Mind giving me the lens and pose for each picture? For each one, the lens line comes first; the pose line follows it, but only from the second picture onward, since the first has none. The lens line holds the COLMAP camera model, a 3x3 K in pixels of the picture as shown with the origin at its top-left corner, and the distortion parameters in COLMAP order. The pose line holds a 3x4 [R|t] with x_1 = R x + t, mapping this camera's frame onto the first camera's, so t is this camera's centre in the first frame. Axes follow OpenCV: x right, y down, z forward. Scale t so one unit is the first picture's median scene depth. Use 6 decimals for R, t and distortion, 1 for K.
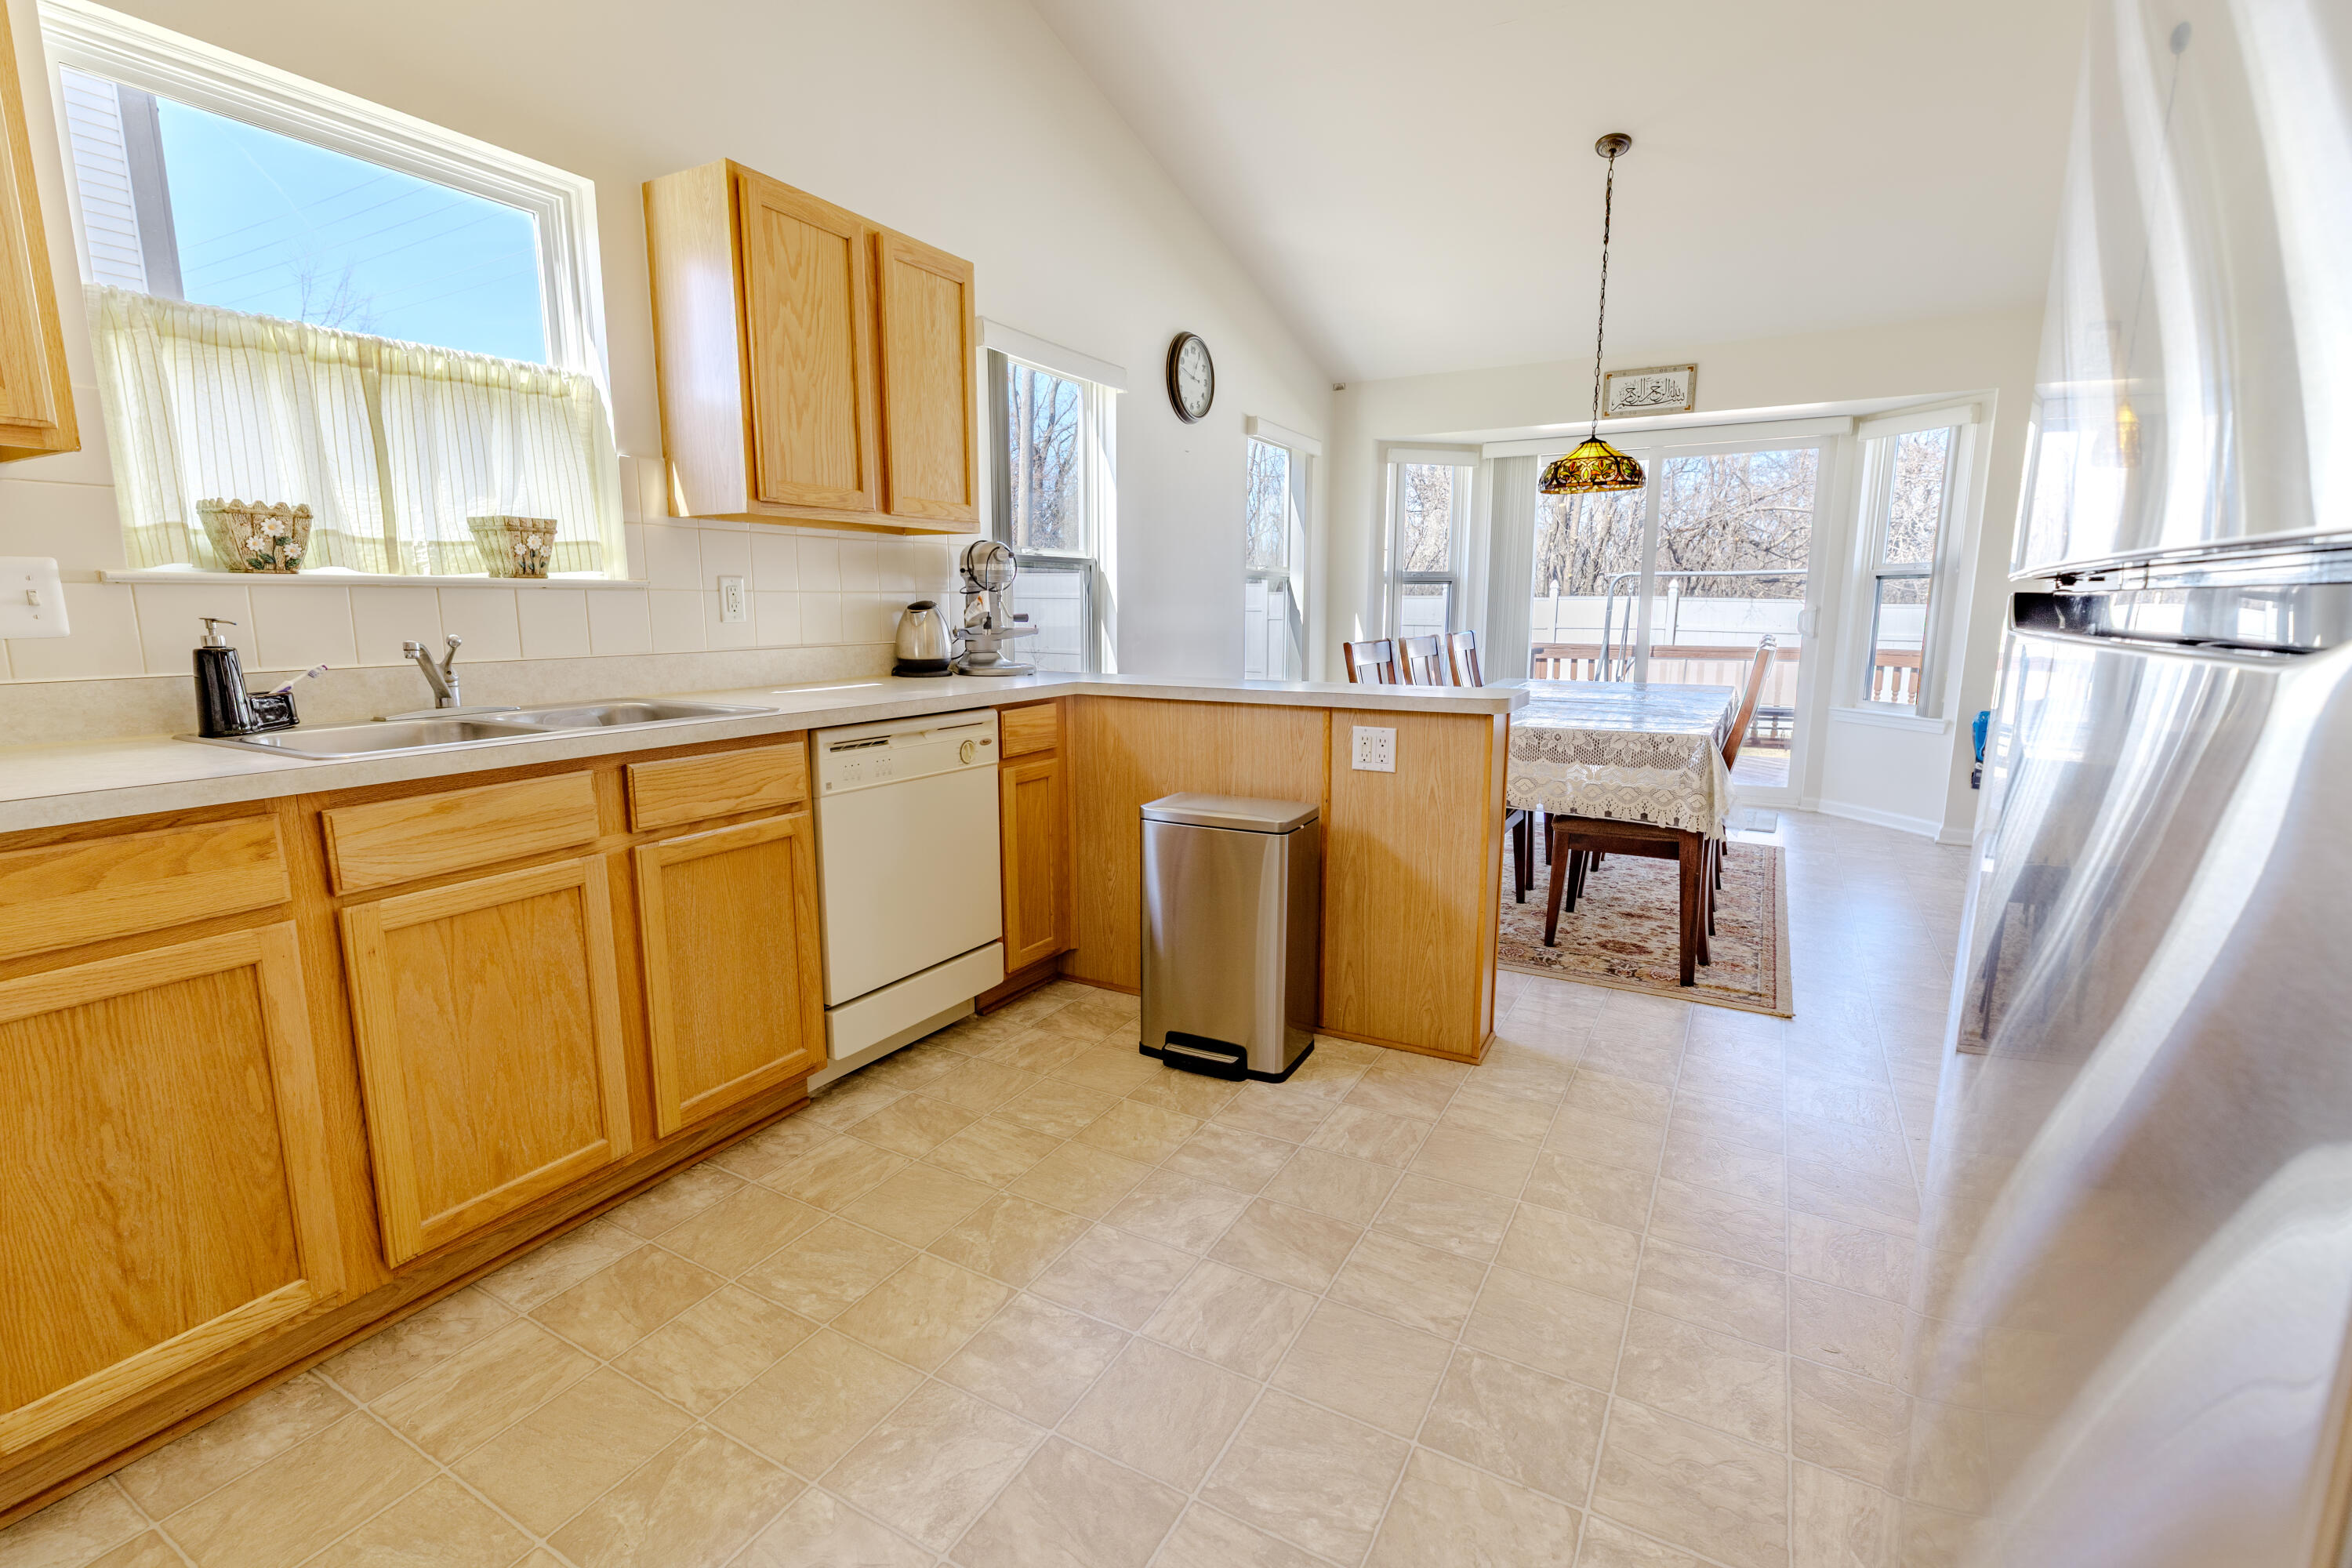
lens RADIAL K [[1052.7, 0, 1177.3], [0, 1052.7, 778.1], [0, 0, 1]] dist [0.003963, 0.000080]
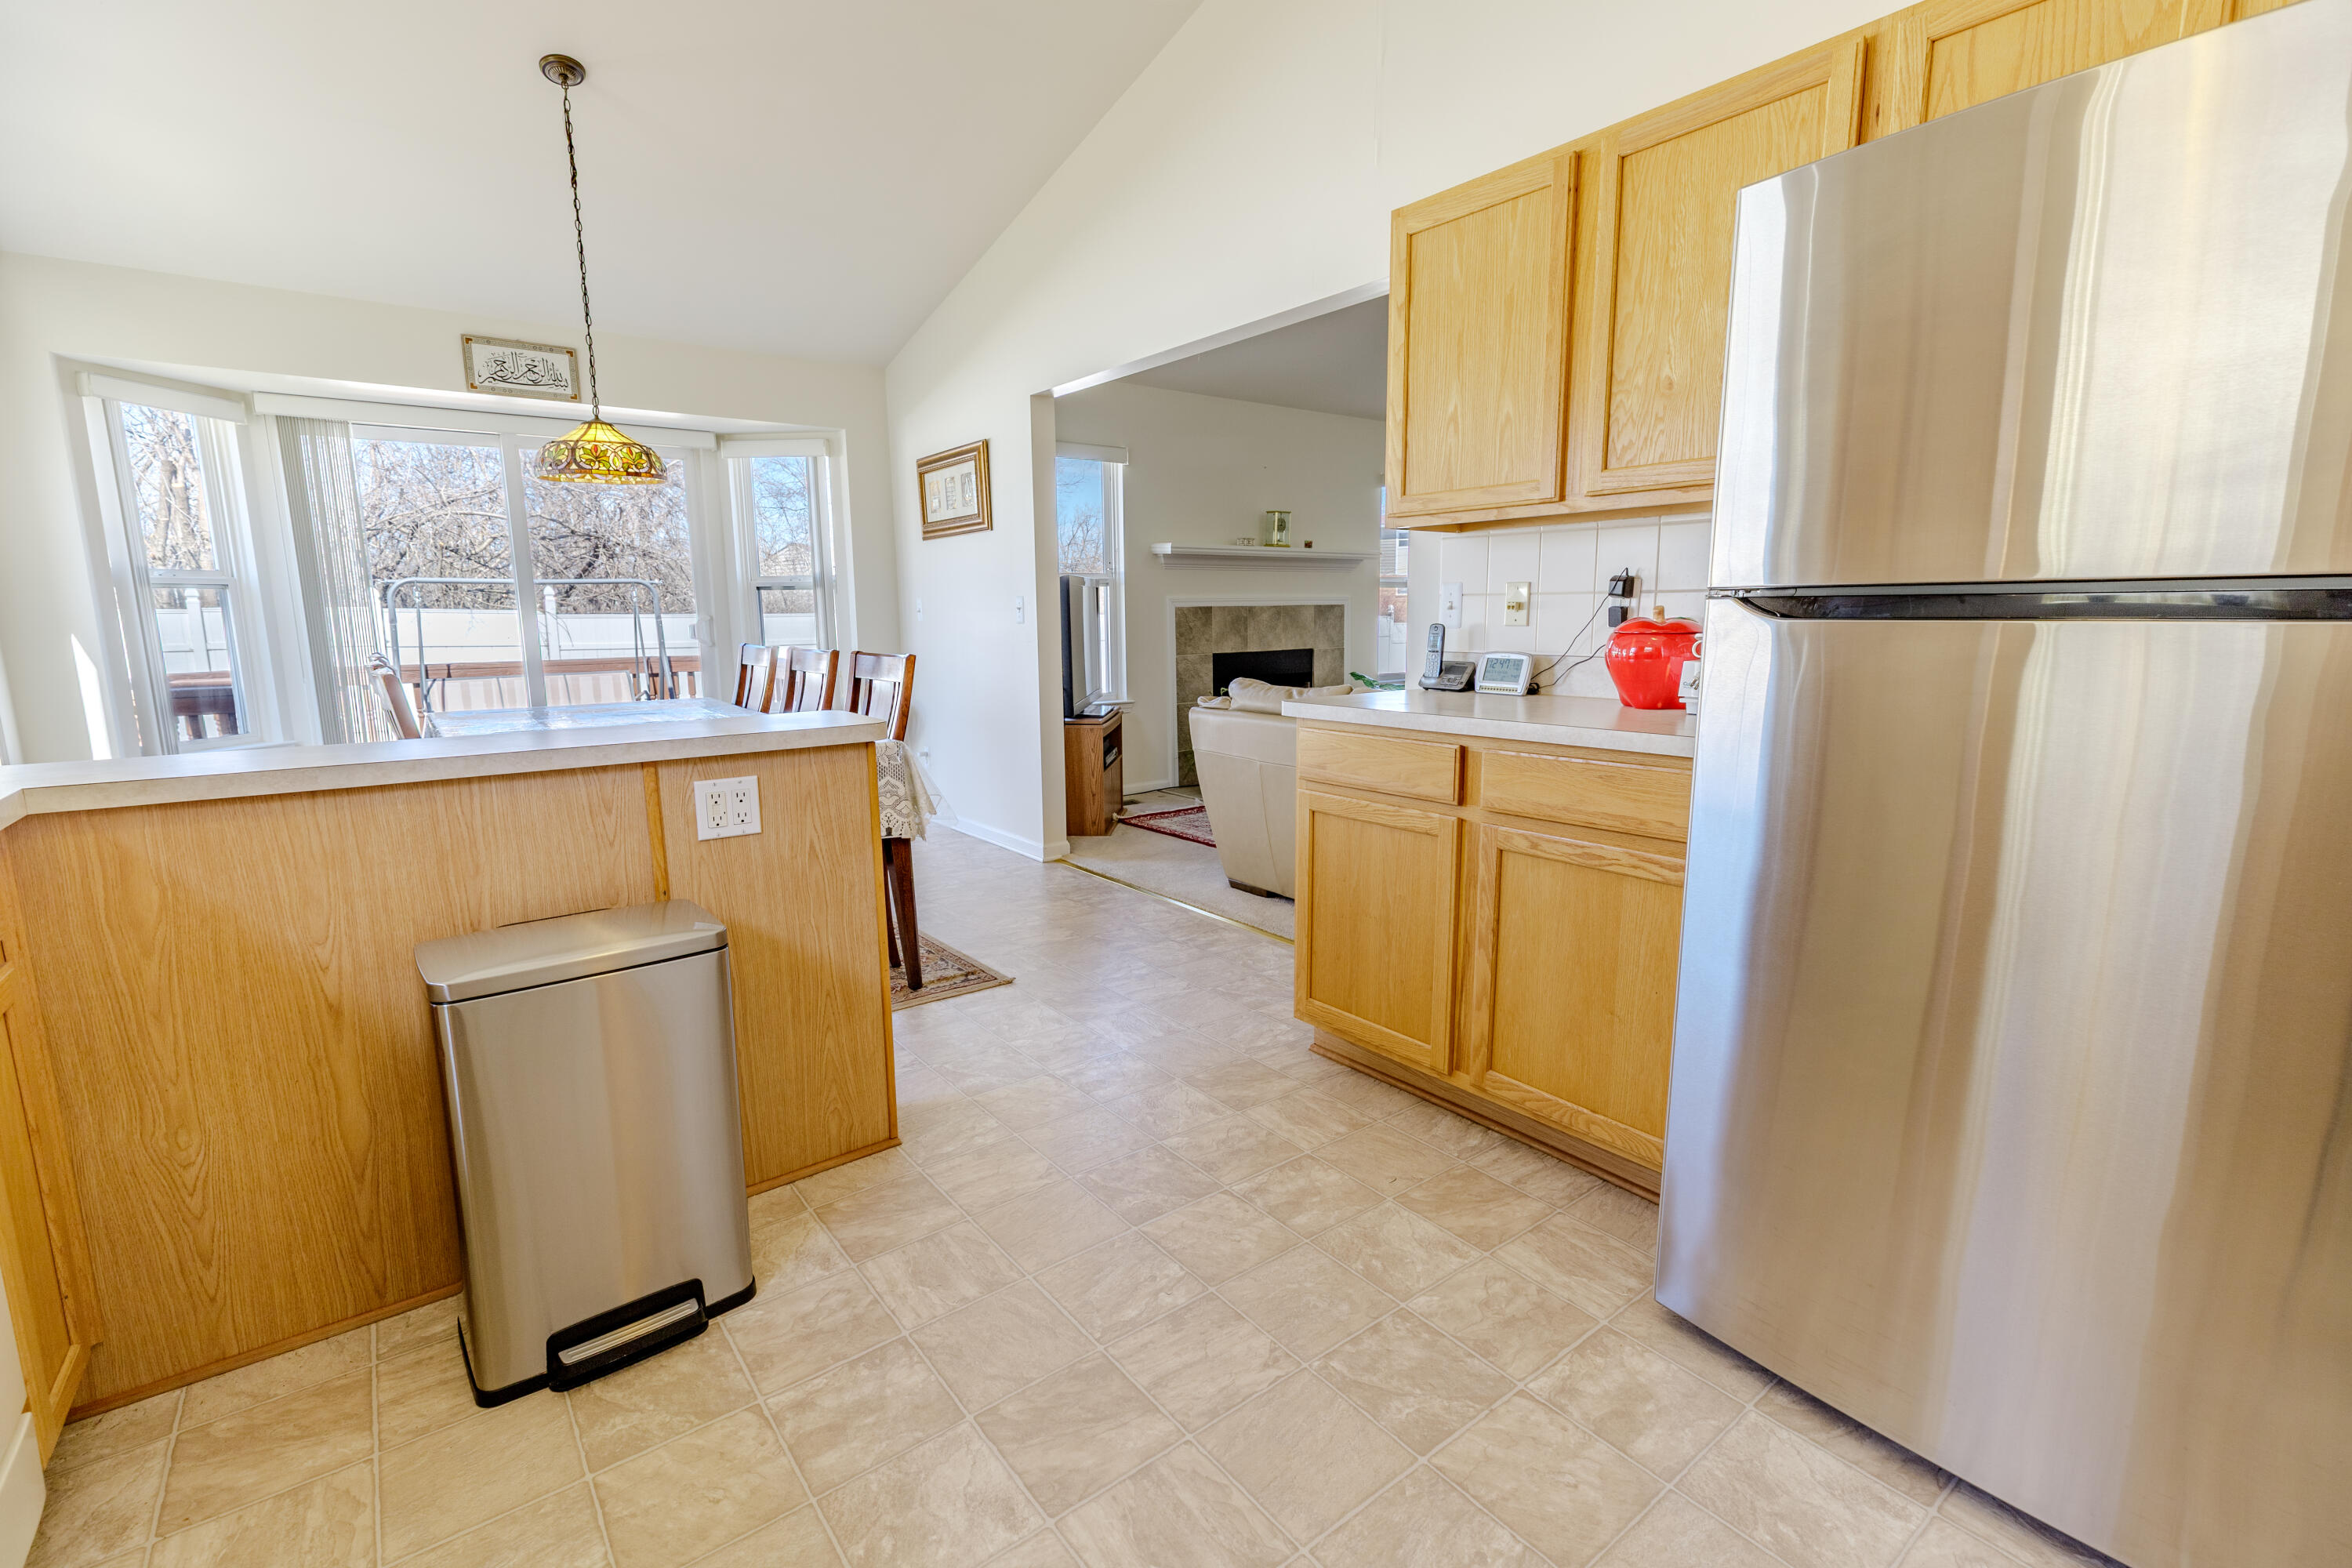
lens RADIAL K [[1052.7, 0, 1177.3], [0, 1052.7, 778.1], [0, 0, 1]] dist [0.003963, 0.000080]
pose [[0.391600, -0.151130, 0.907639, -0.360141], [0.160920, 0.982466, 0.094160, -0.066728], [-0.905955, 0.109184, 0.409054, 0.401260]]
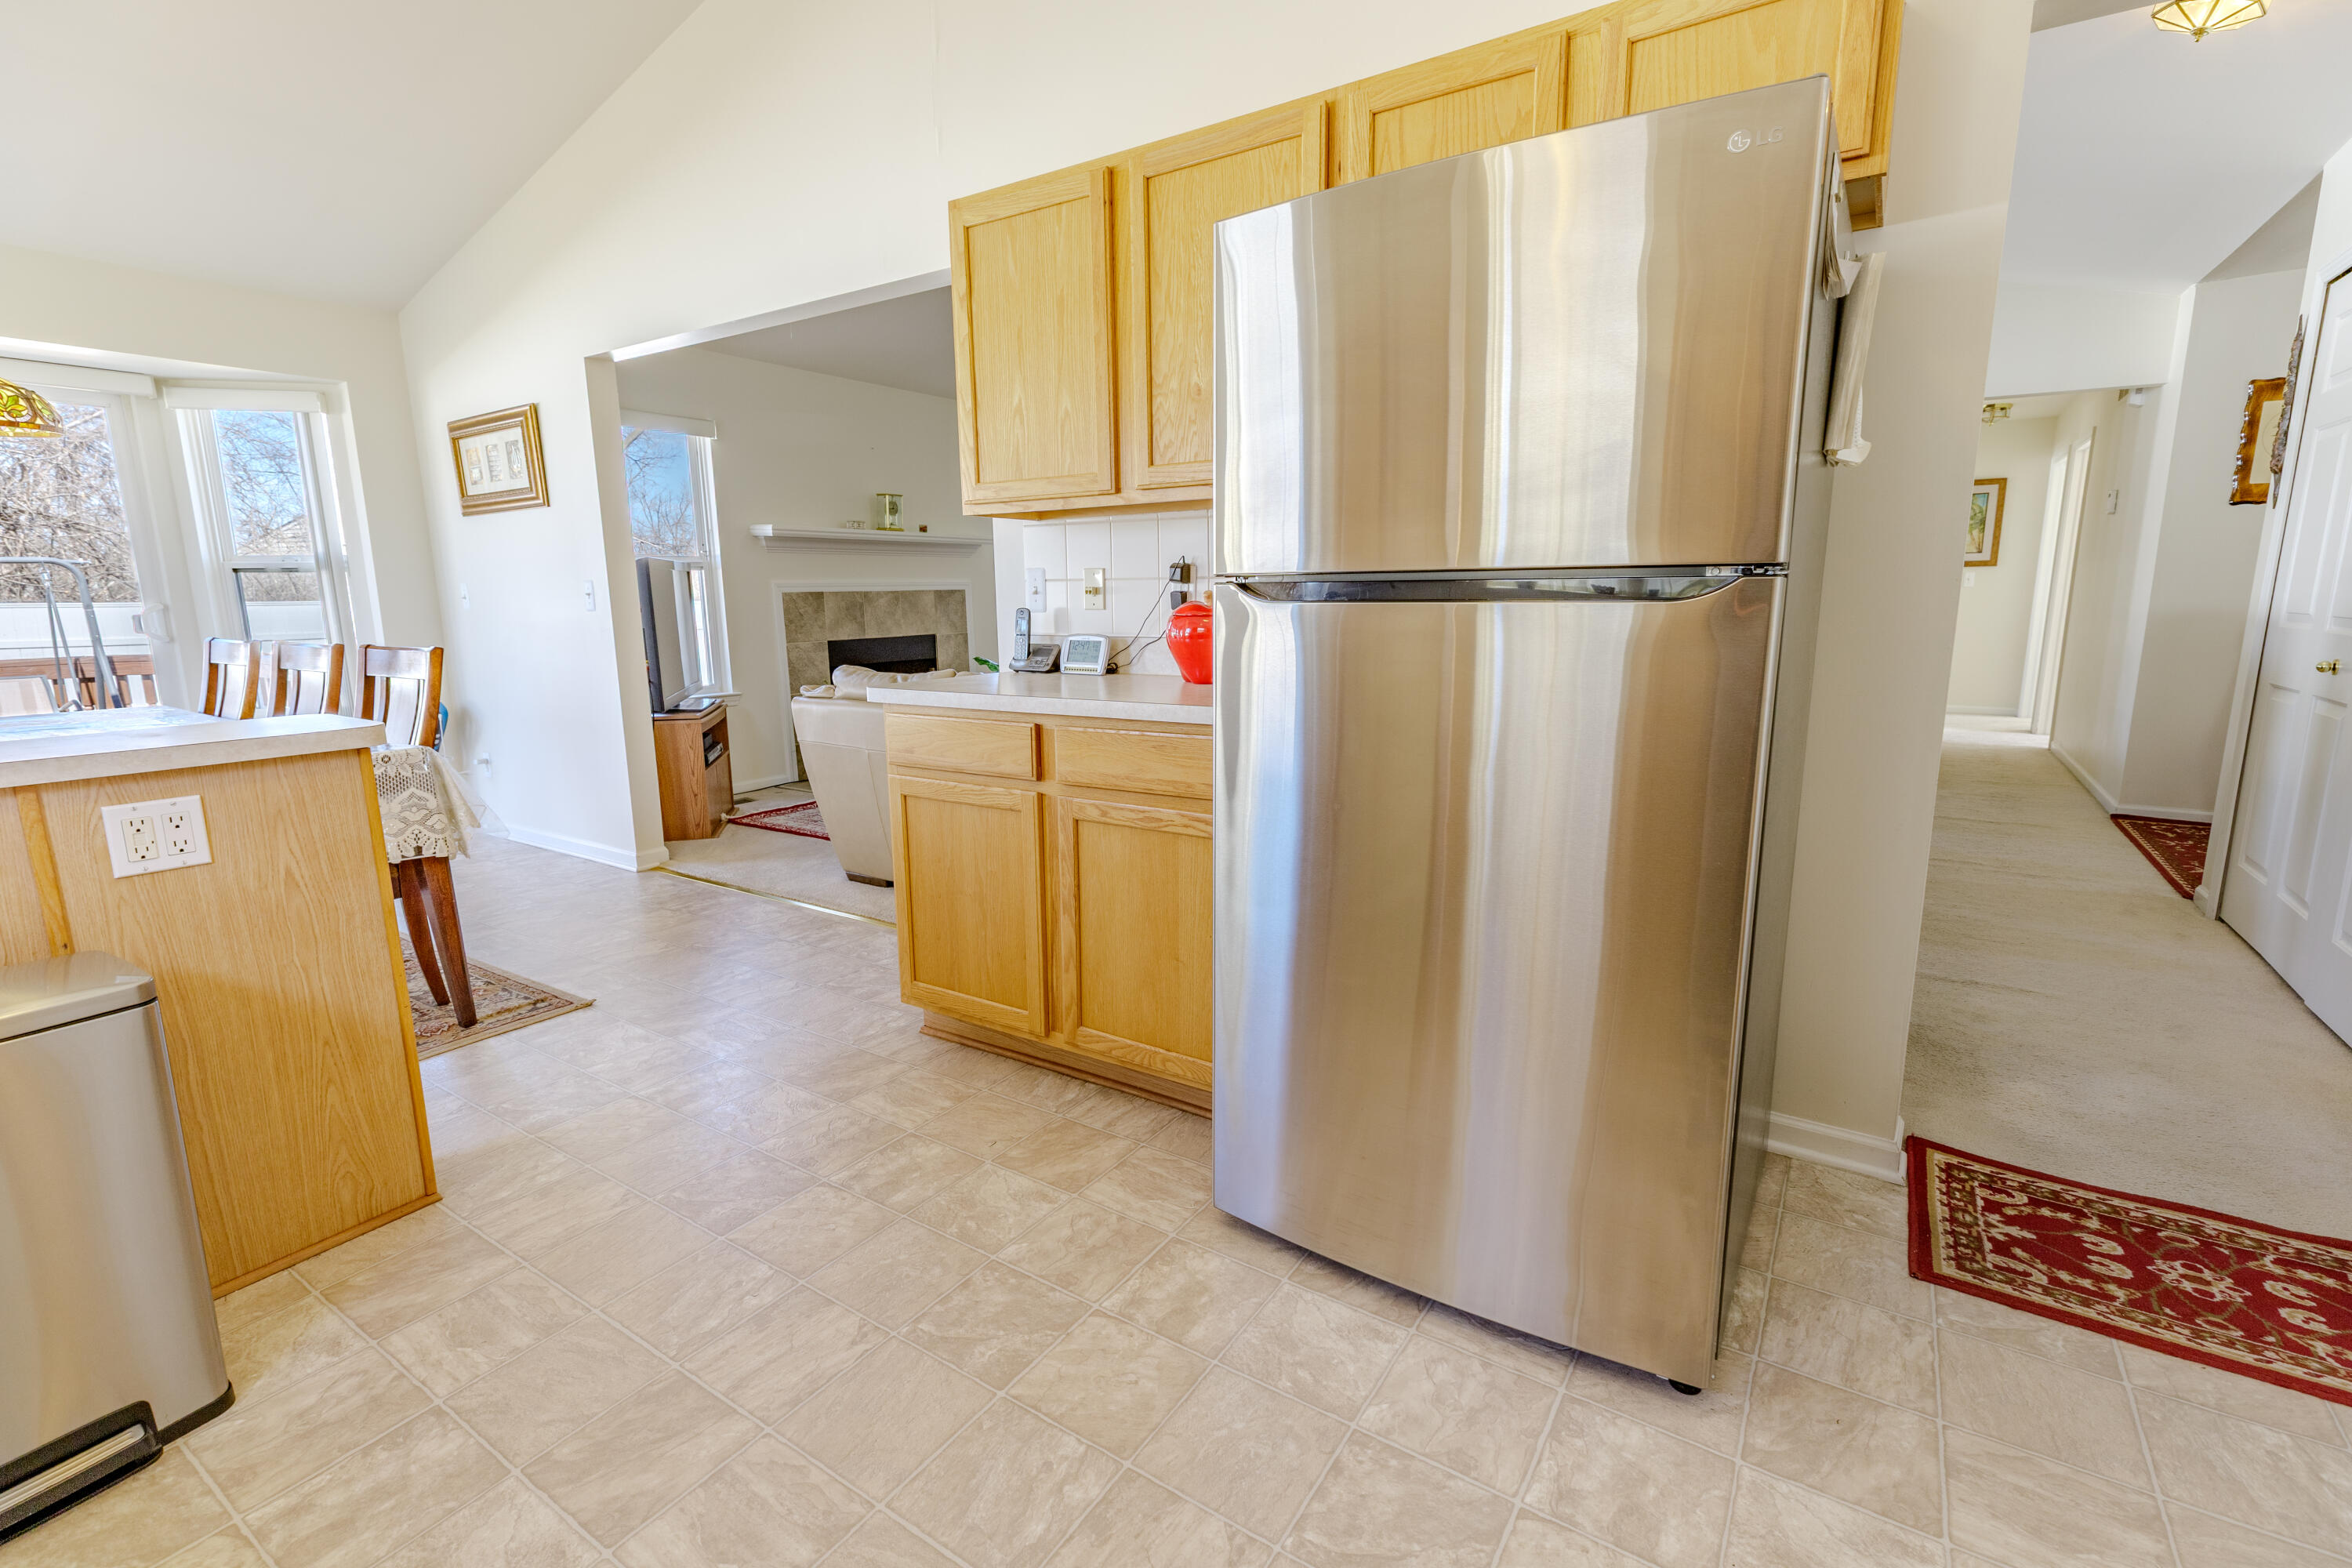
lens RADIAL K [[1052.7, 0, 1177.3], [0, 1052.7, 778.1], [0, 0, 1]] dist [0.003963, 0.000080]
pose [[0.070976, -0.177740, 0.981515, -0.371933], [0.175530, 0.970866, 0.163119, -0.056164], [-0.981912, 0.160707, 0.100107, 0.340955]]
